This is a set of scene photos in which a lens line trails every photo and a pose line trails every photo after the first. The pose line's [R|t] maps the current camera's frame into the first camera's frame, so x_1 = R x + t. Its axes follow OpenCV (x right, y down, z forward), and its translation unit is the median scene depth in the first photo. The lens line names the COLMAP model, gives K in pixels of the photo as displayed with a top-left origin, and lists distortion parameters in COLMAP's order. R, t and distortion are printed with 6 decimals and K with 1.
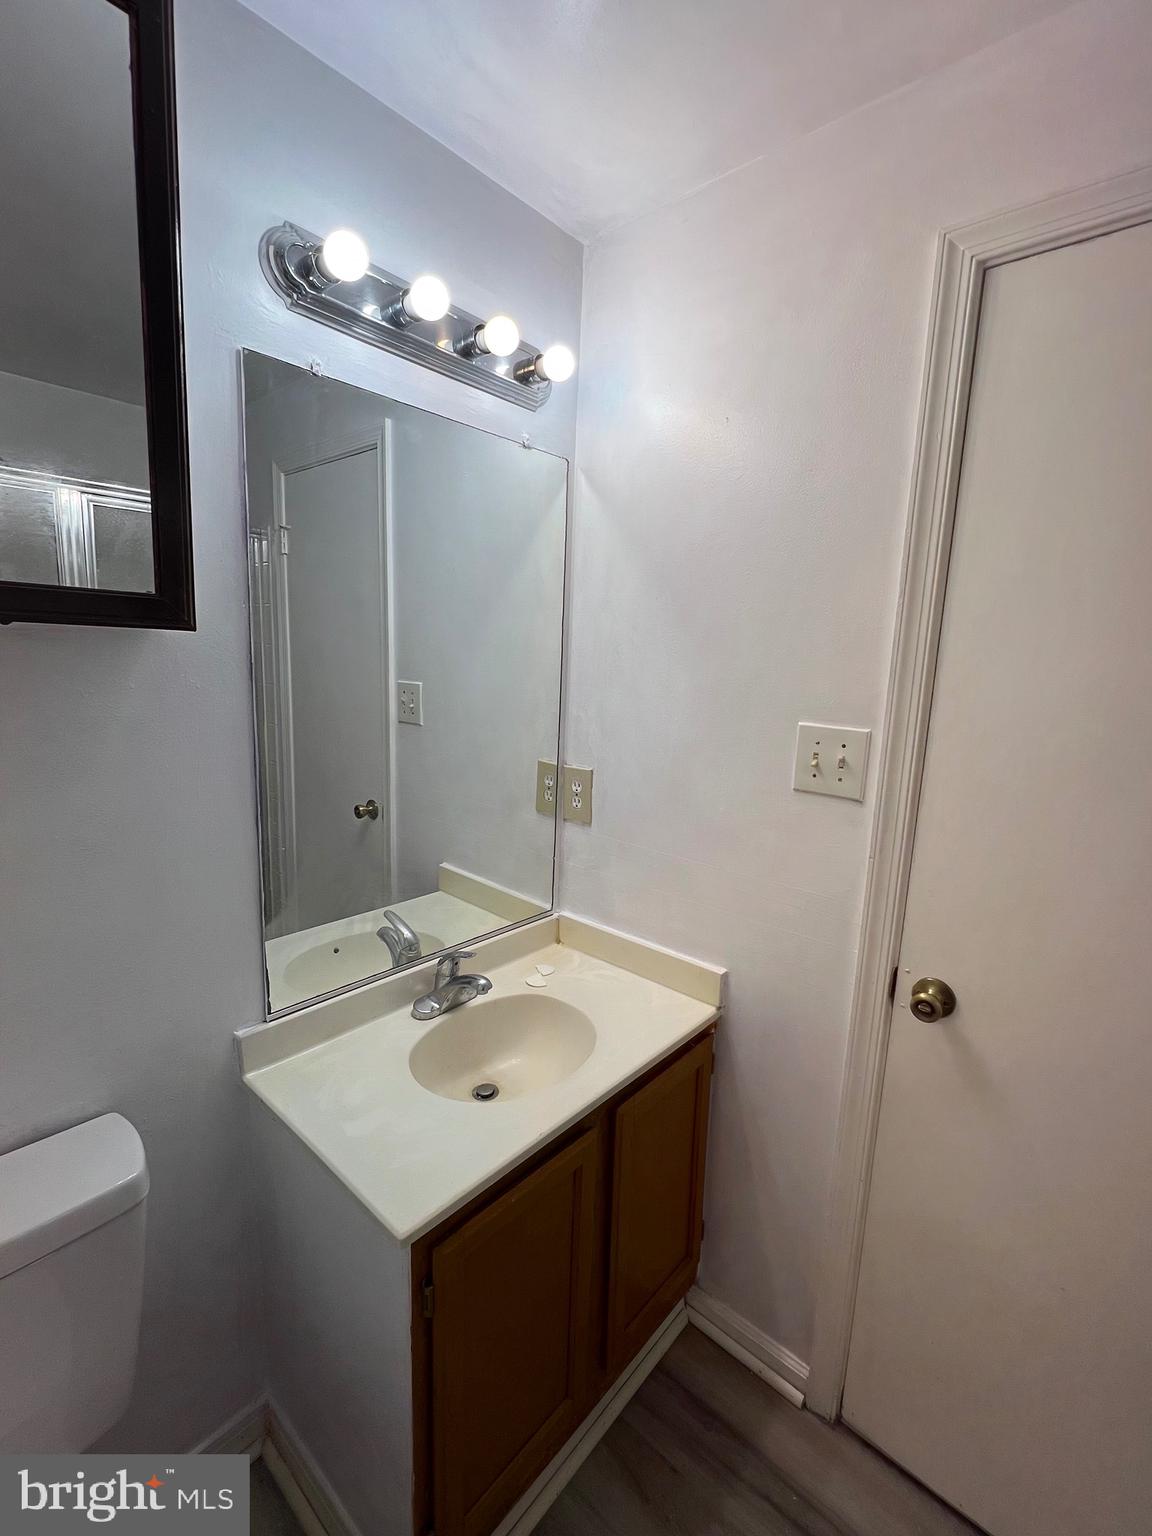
lens RADIAL K [[675.0, 0, 575.6], [0, 675.0, 762.6], [0, 0, 1]] dist [-0.000592, 0.000032]
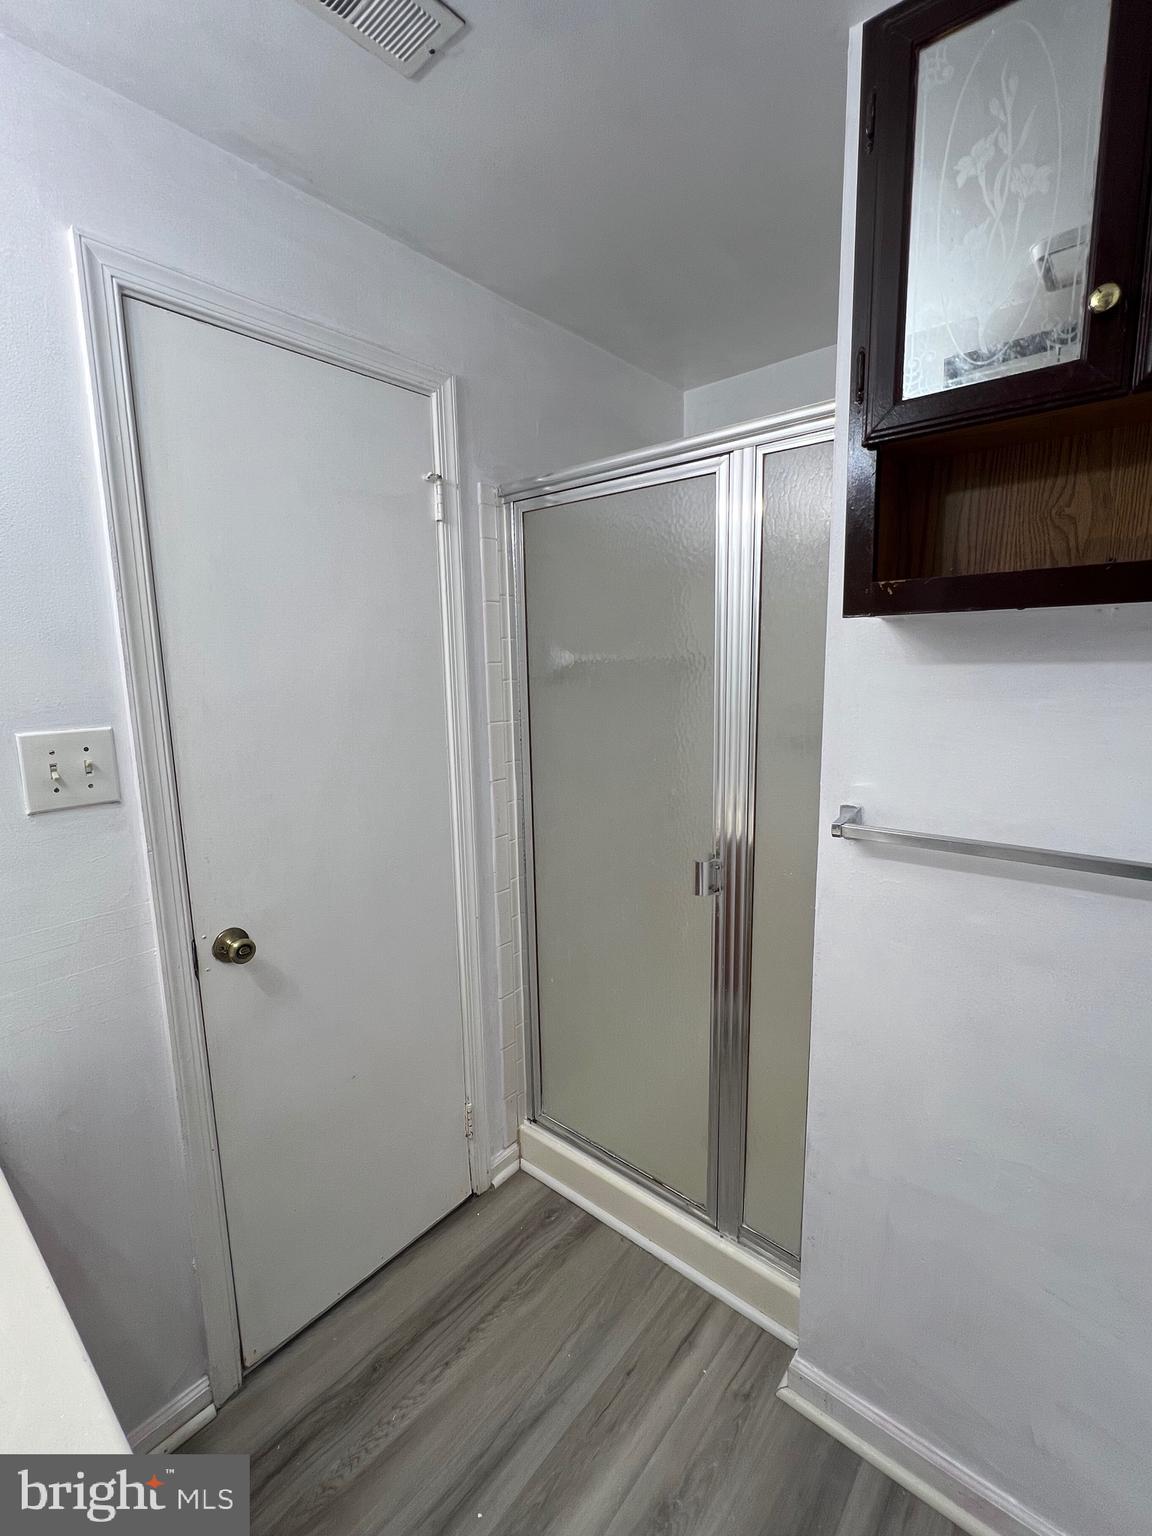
lens RADIAL K [[675.0, 0, 574.7], [0, 675.0, 764.3], [0, 0, 1]] dist [-0.000592, 0.000032]
pose [[-0.014015, -0.194448, 0.980813, -0.516823], [0.186224, 0.963239, 0.193625, -0.058860], [-0.982407, 0.185364, 0.022711, 0.325911]]
